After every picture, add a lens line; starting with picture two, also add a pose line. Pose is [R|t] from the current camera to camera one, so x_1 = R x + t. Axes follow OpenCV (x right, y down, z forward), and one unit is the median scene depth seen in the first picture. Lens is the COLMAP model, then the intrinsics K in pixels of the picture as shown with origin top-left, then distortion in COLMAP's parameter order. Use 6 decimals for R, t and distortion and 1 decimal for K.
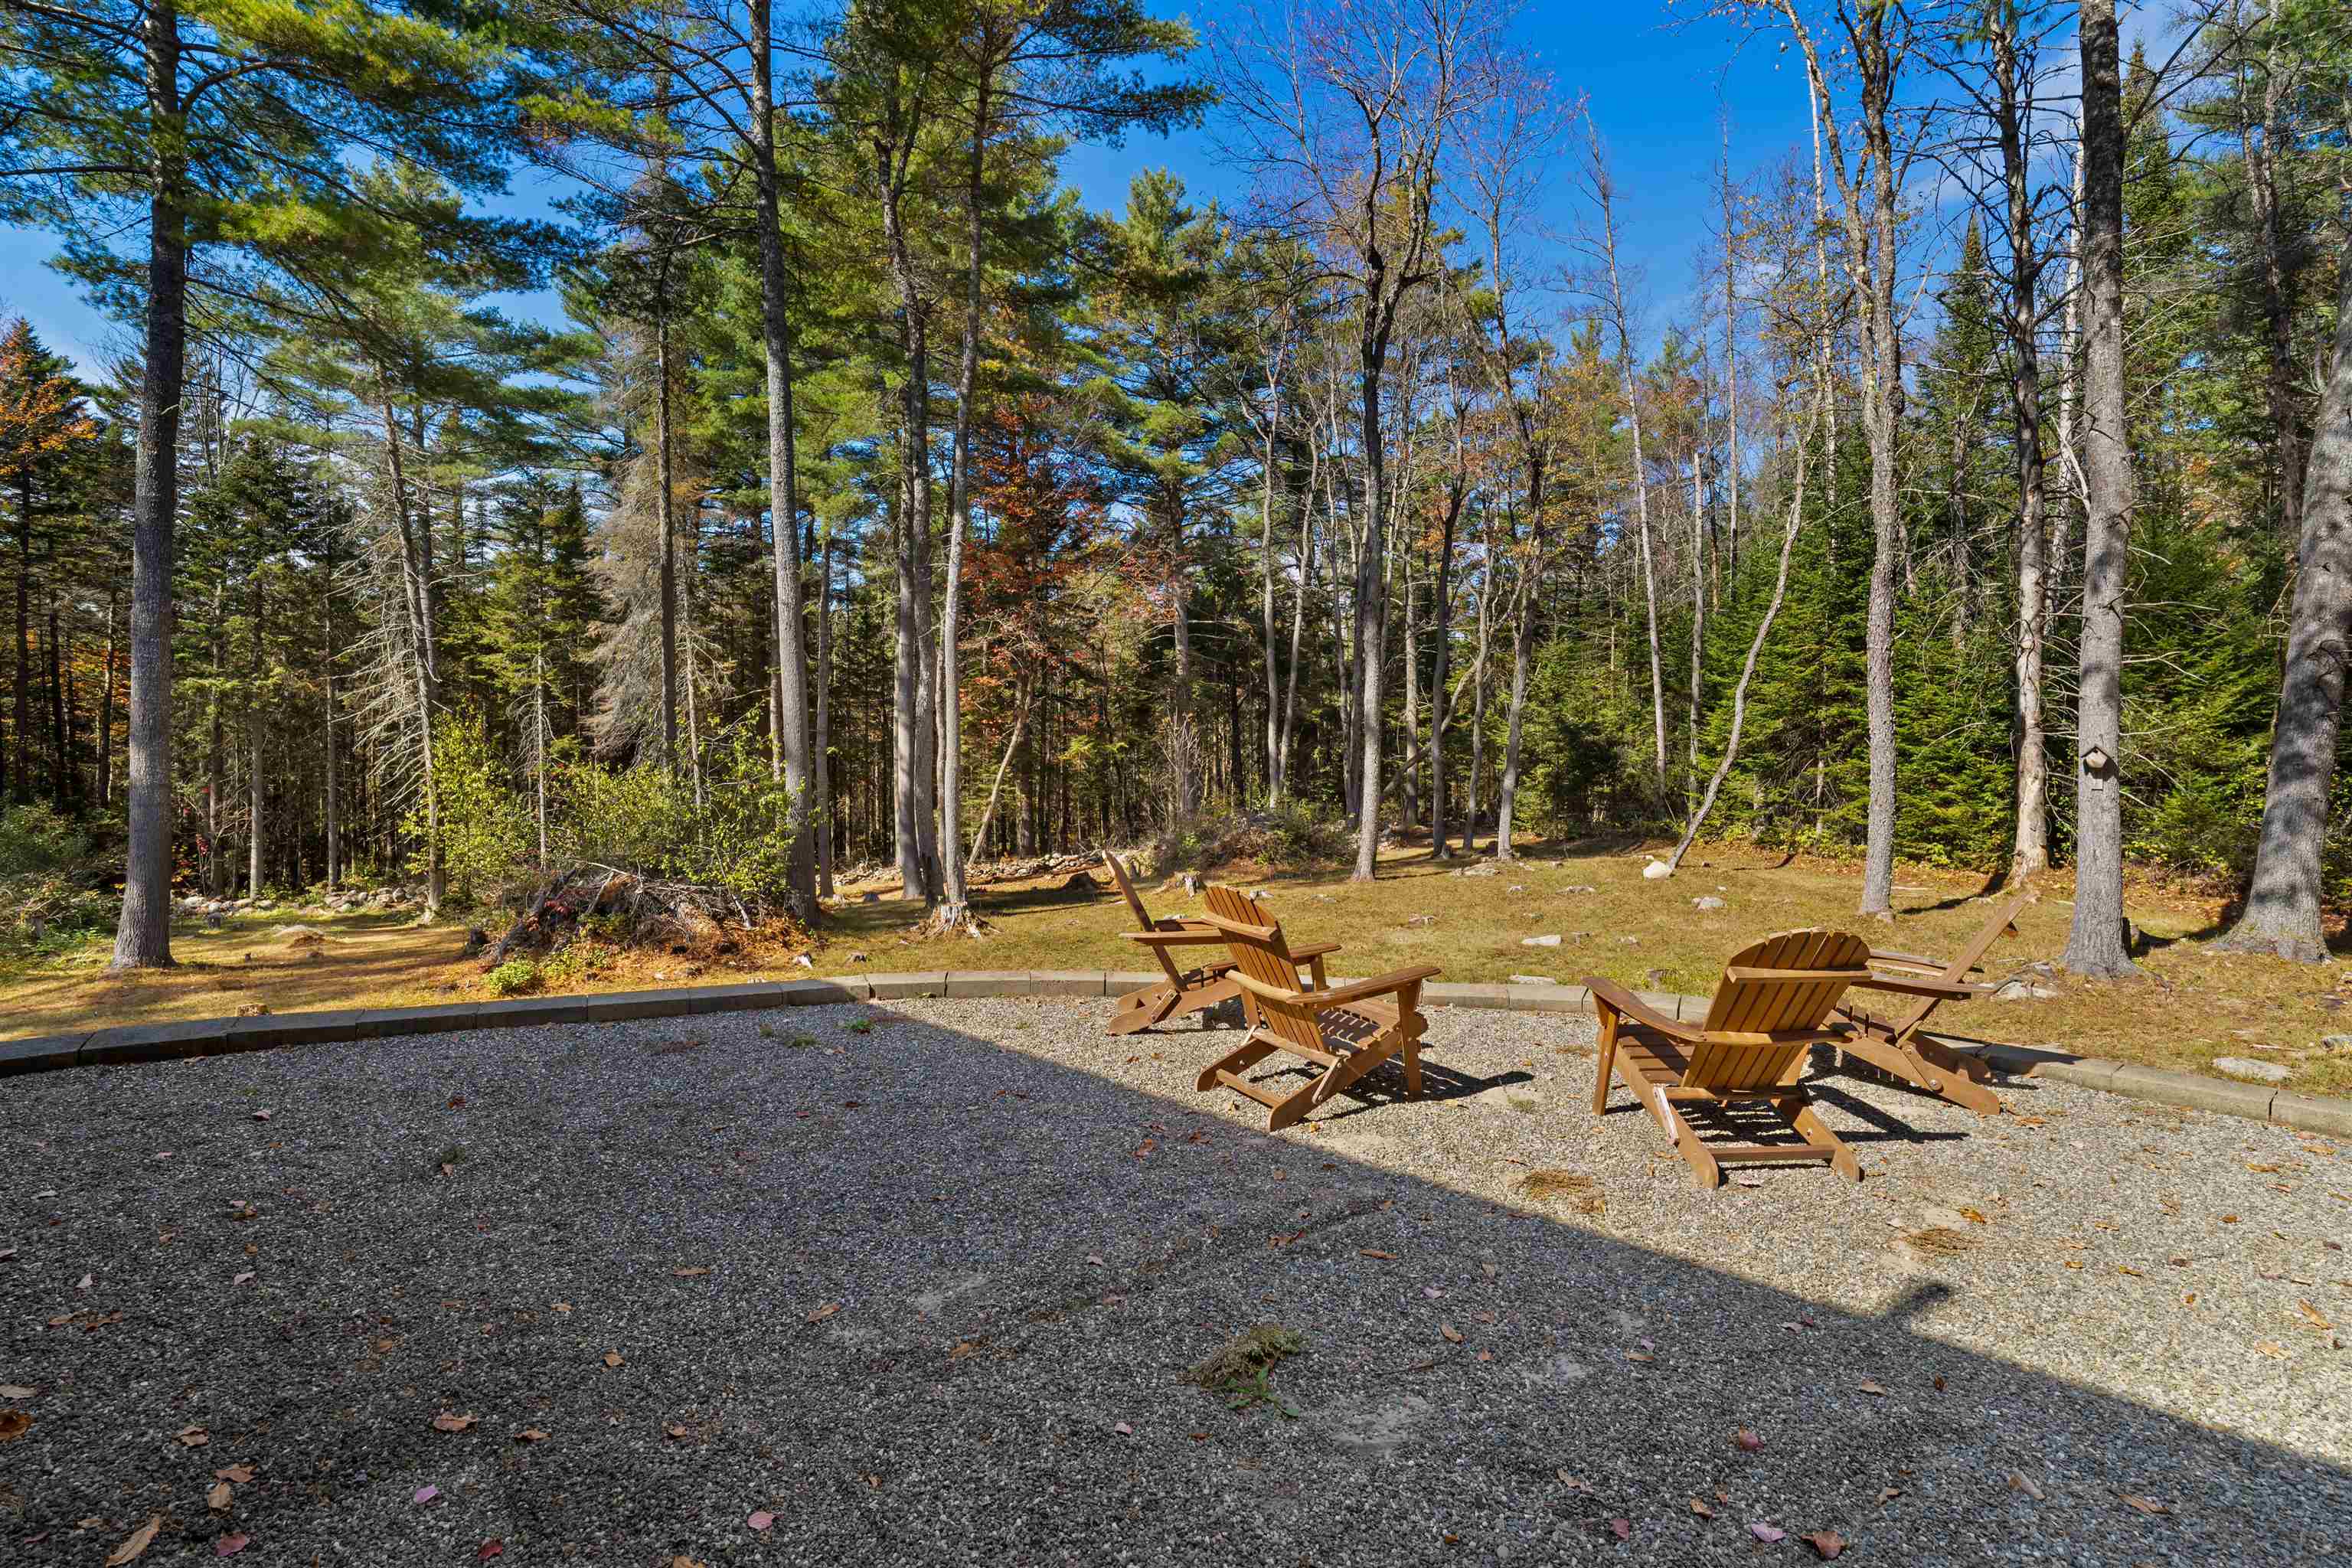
lens RADIAL K [[1106.7, 0, 1175.7], [0, 1106.7, 773.9], [0, 0, 1]] dist [-0.014823, 0.013267]
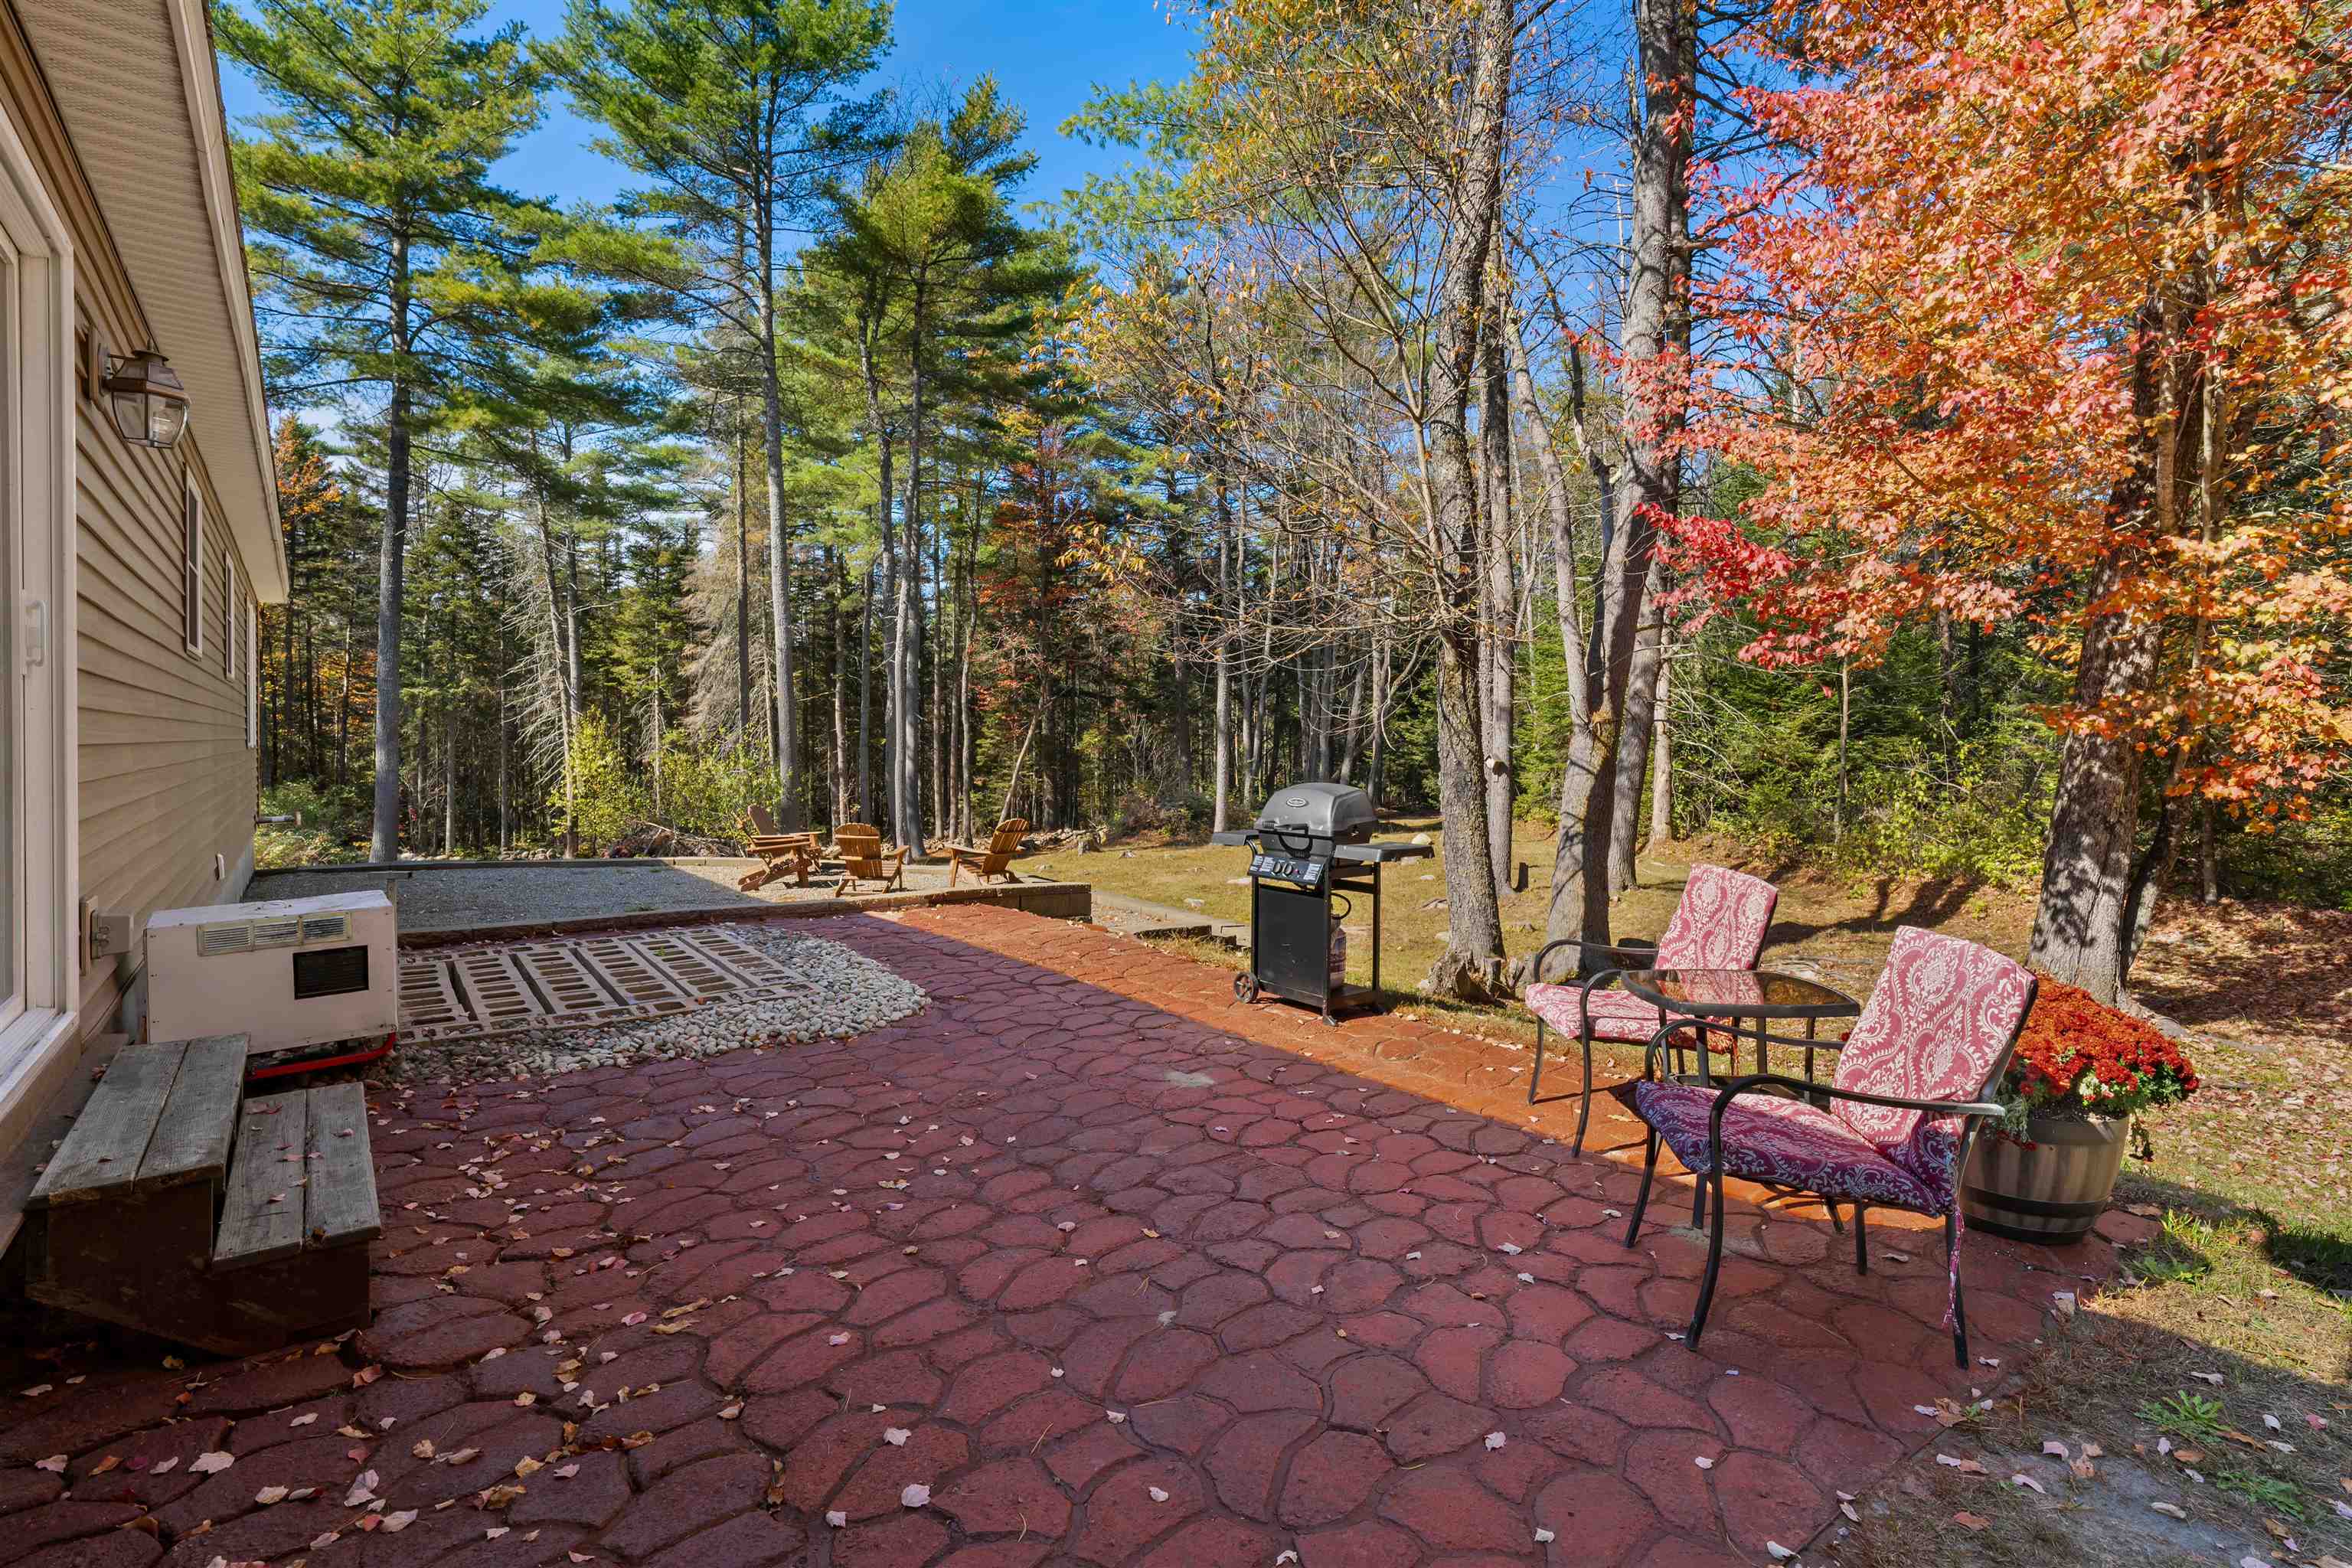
lens RADIAL K [[1118.8, 0, 1178.3], [0, 1118.8, 752.0], [0, 0, 1]] dist [0.001163, 0.000068]
pose [[0.992775, 0.003057, -0.119953, 0.188415], [-0.003523, 0.999987, -0.003674, -0.007335], [0.119941, 0.004070, 0.992773, -0.221678]]
